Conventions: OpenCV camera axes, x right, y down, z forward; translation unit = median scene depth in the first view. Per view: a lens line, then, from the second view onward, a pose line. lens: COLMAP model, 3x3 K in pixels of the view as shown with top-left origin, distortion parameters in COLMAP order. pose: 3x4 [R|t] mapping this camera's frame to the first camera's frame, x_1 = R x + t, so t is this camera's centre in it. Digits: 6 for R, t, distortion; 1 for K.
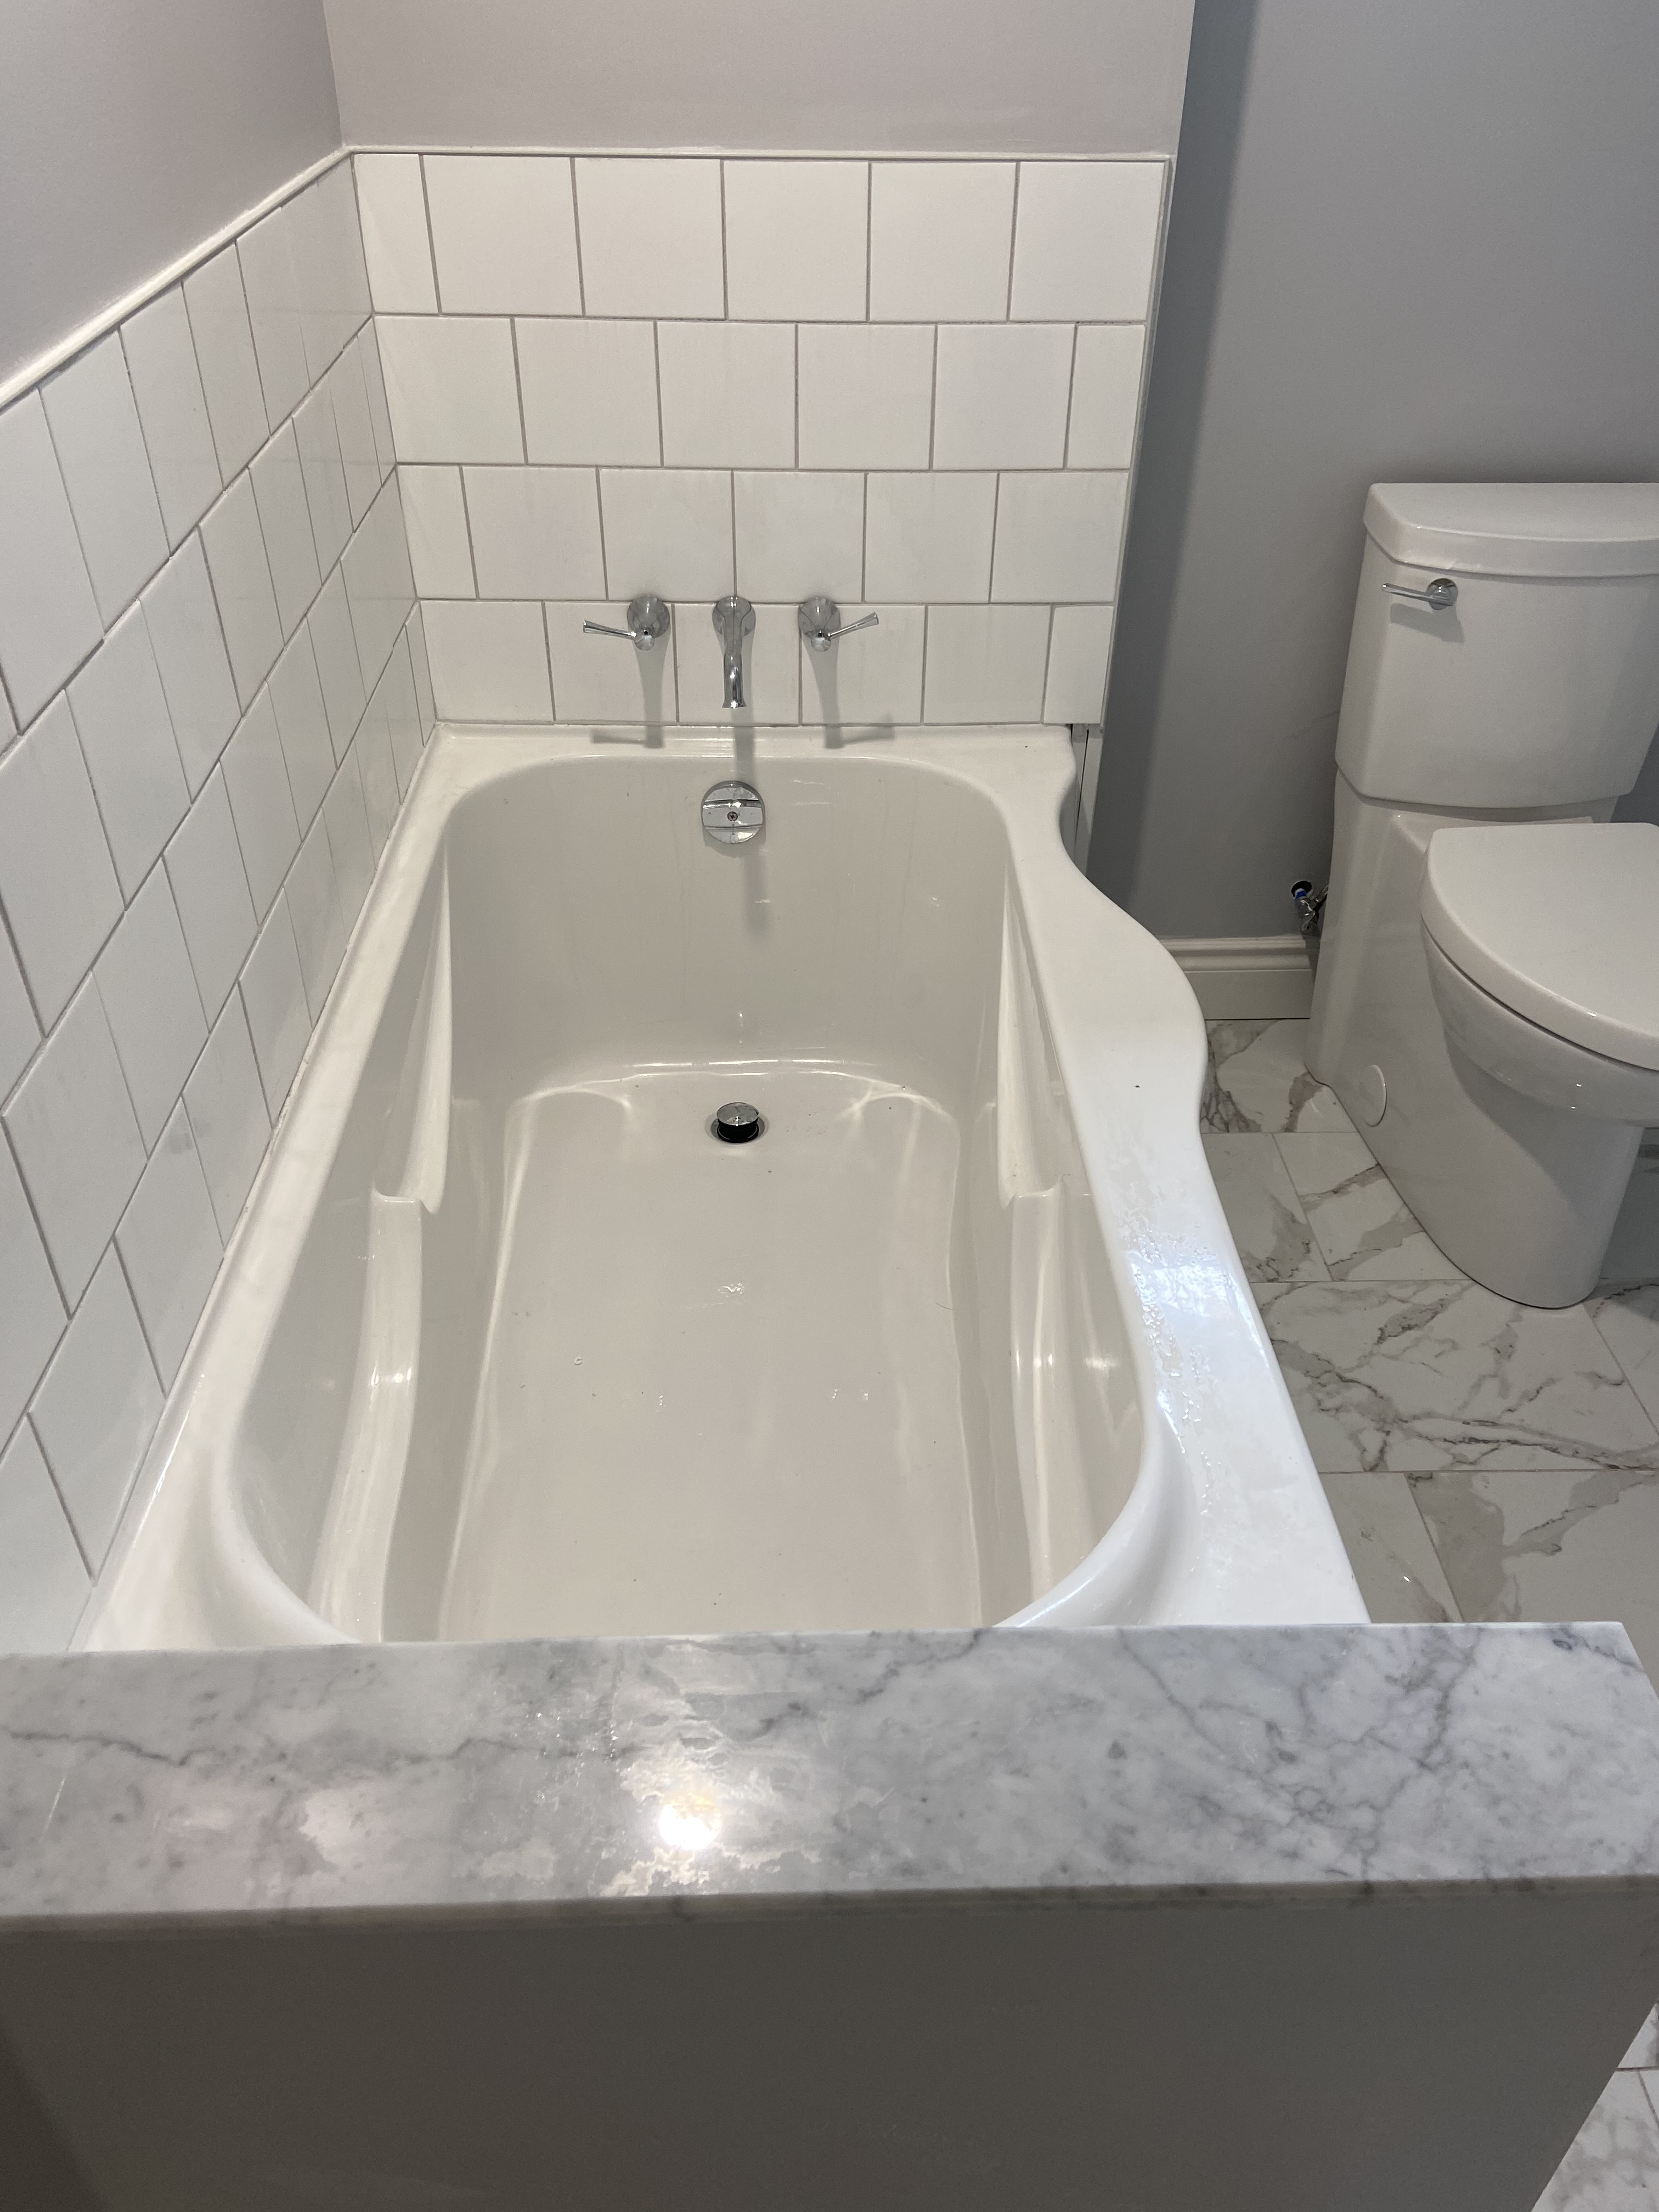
lens RADIAL K [[1652.7, 0, 844.8], [0, 1652.7, 1076.2], [0, 0, 1]] dist [0.133098, -0.162301]
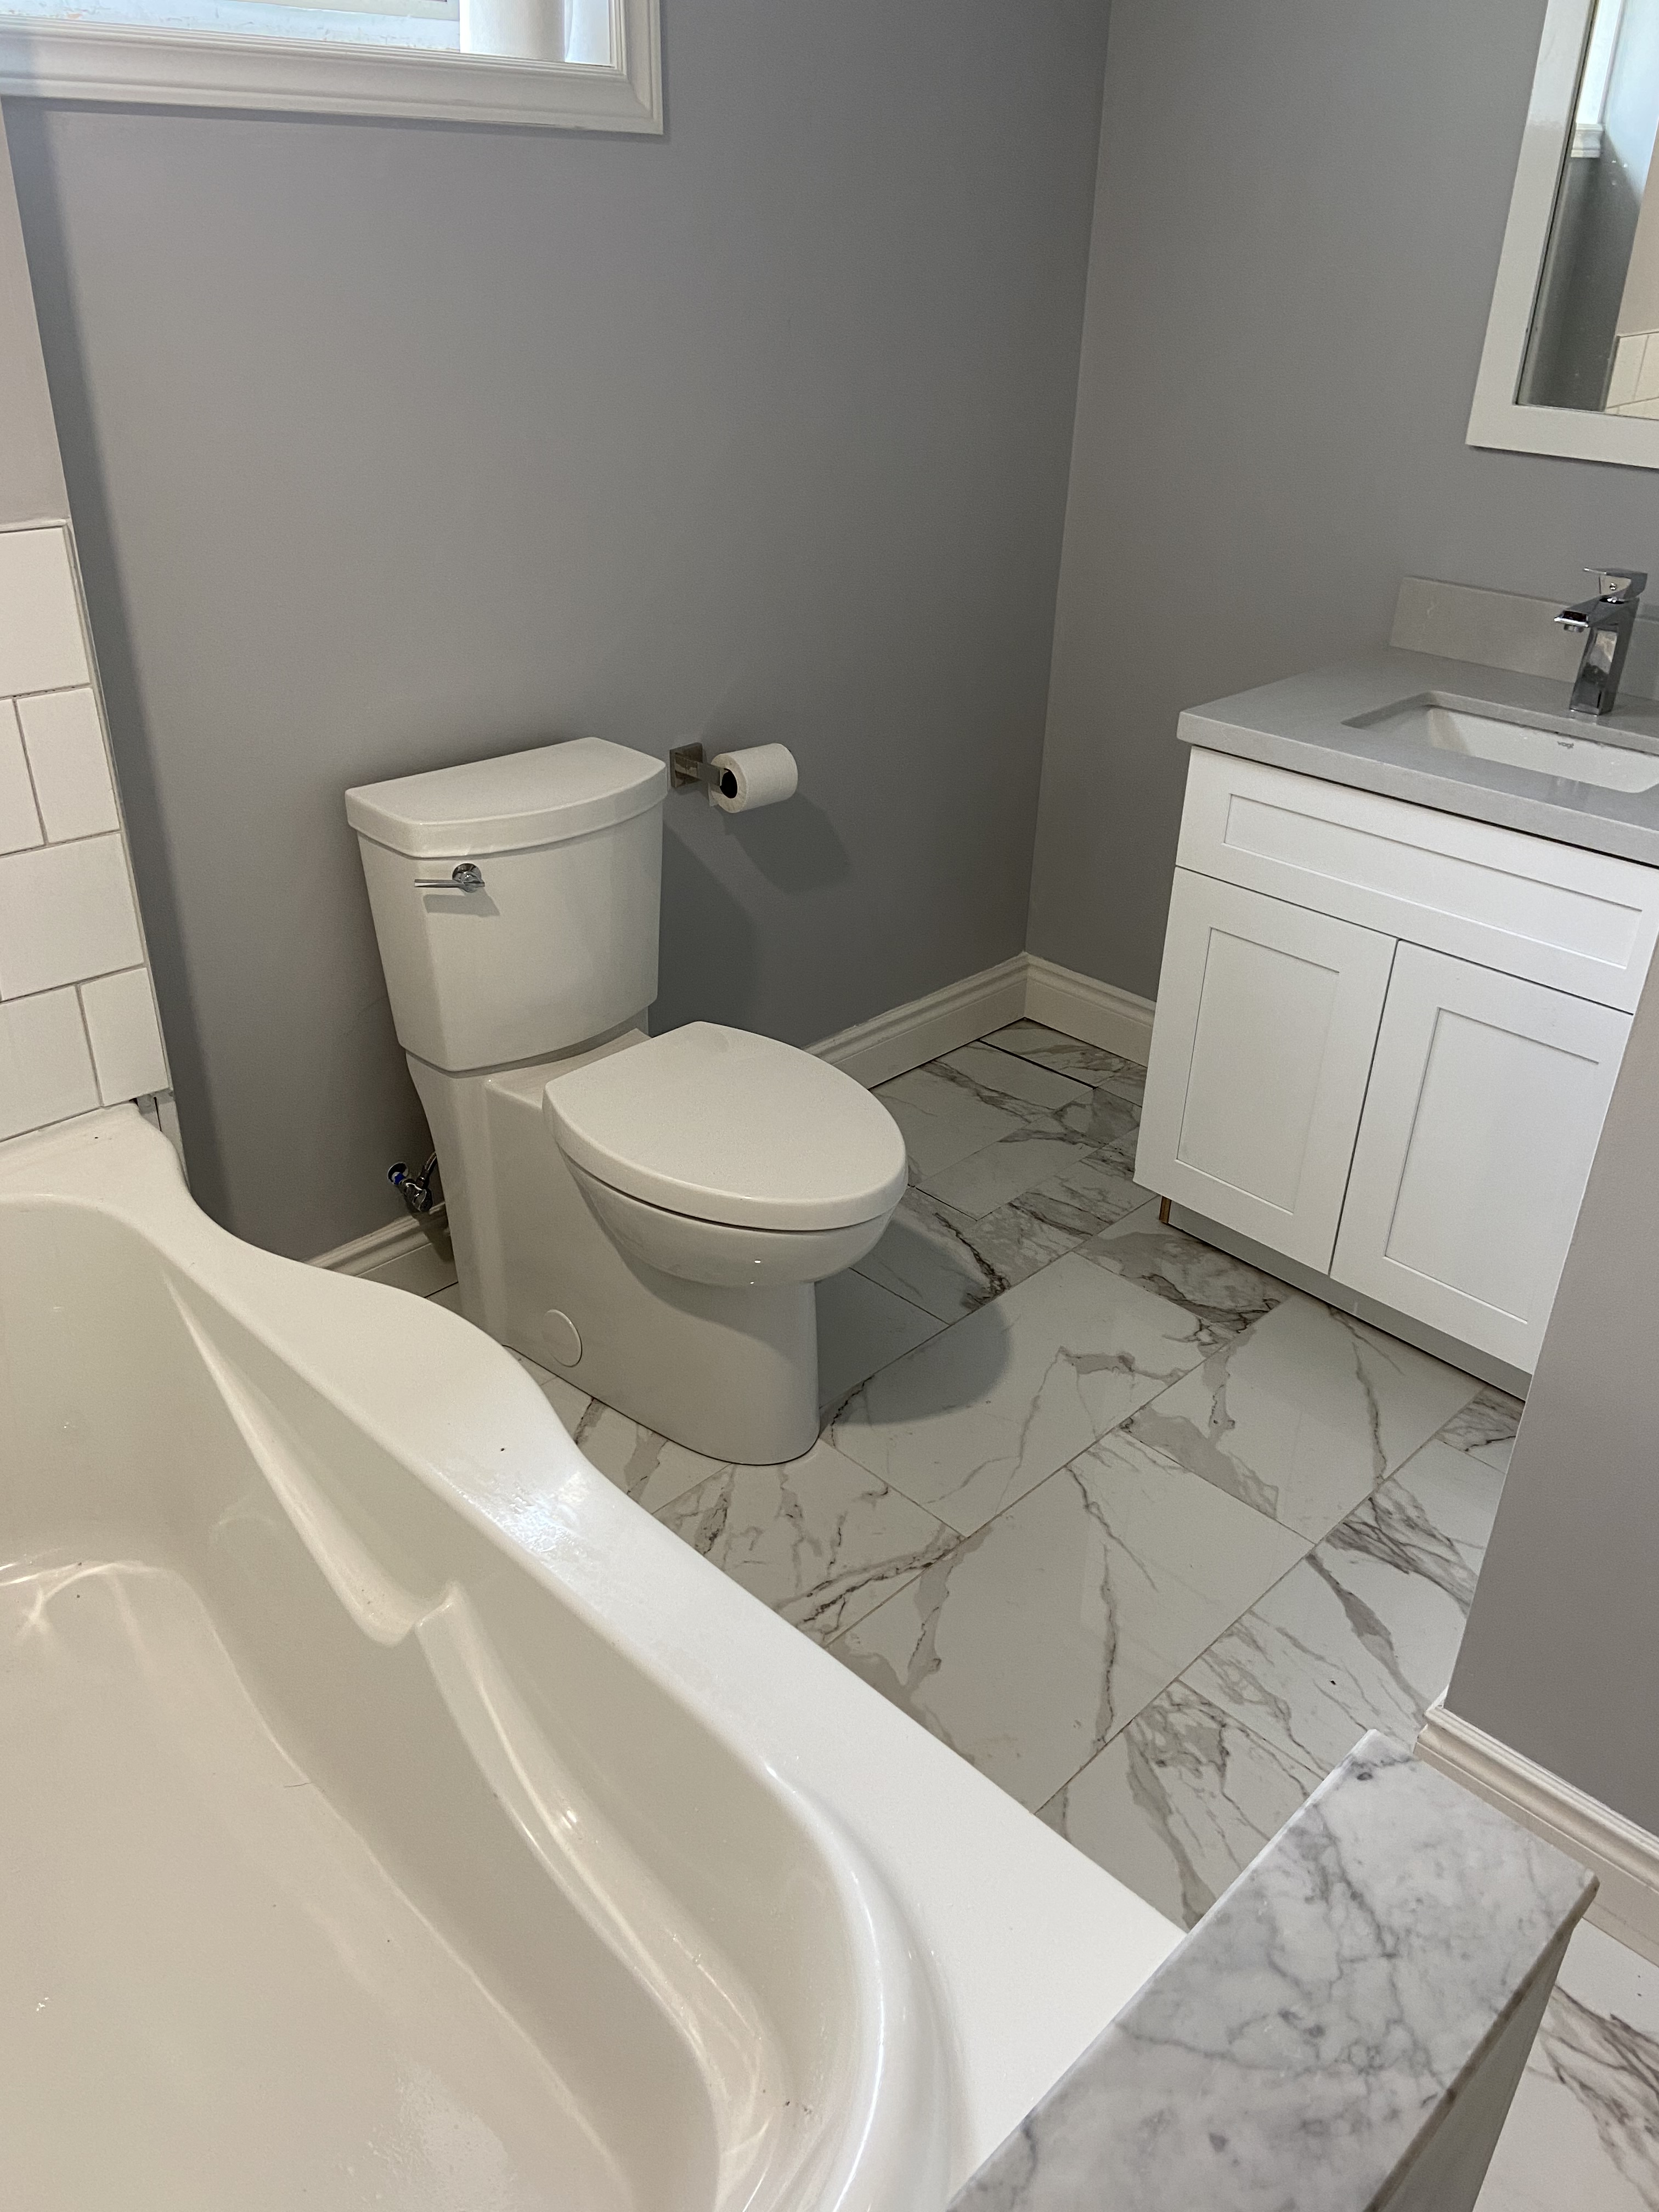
lens RADIAL K [[1652.7, 0, 844.8], [0, 1652.7, 1076.2], [0, 0, 1]] dist [0.133098, -0.162301]
pose [[0.725502, -0.313859, 0.612487, -0.164500], [0.384836, 0.922828, 0.017042, -0.109908], [-0.570568, 0.223343, 0.790297, 0.083430]]
